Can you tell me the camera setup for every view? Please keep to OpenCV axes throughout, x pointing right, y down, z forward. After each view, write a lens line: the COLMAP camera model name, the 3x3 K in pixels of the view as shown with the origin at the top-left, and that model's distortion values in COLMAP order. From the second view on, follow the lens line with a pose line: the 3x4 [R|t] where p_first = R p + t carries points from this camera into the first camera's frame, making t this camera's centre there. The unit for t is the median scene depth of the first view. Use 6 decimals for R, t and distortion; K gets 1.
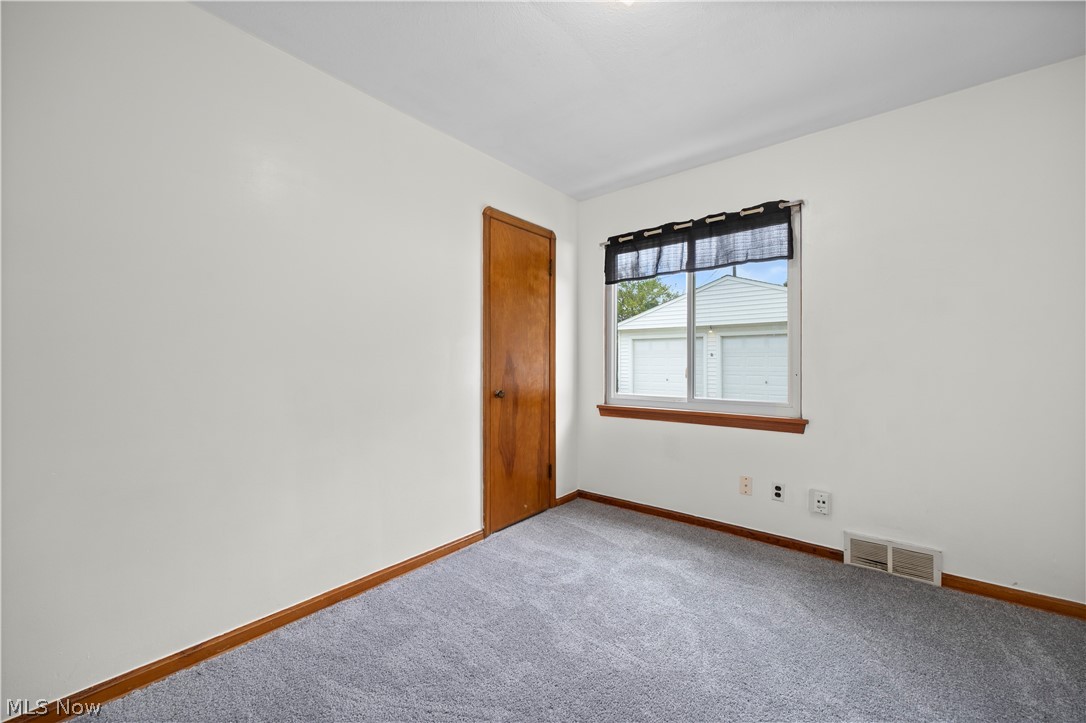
lens RADIAL K [[424.8, 0, 542.0], [0, 424.8, 362.9], [0, 0, 1]] dist [-0.003079, -0.000138]
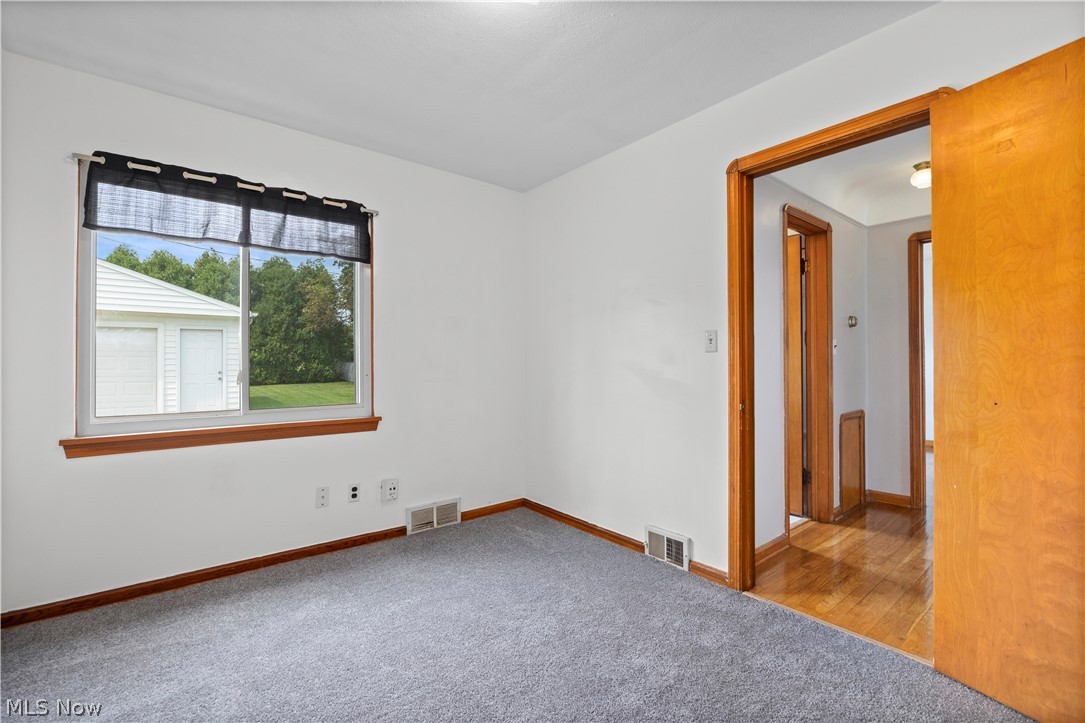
lens RADIAL K [[470.6, 0, 540.6], [0, 470.6, 360.0], [0, 0, 1]] dist [-0.019260, 0.001296]
pose [[0.193828, 0.008216, 0.981001, -0.423737], [0.002674, 0.999957, -0.008903, 0.002280], [-0.981032, 0.004348, 0.193797, 0.338031]]
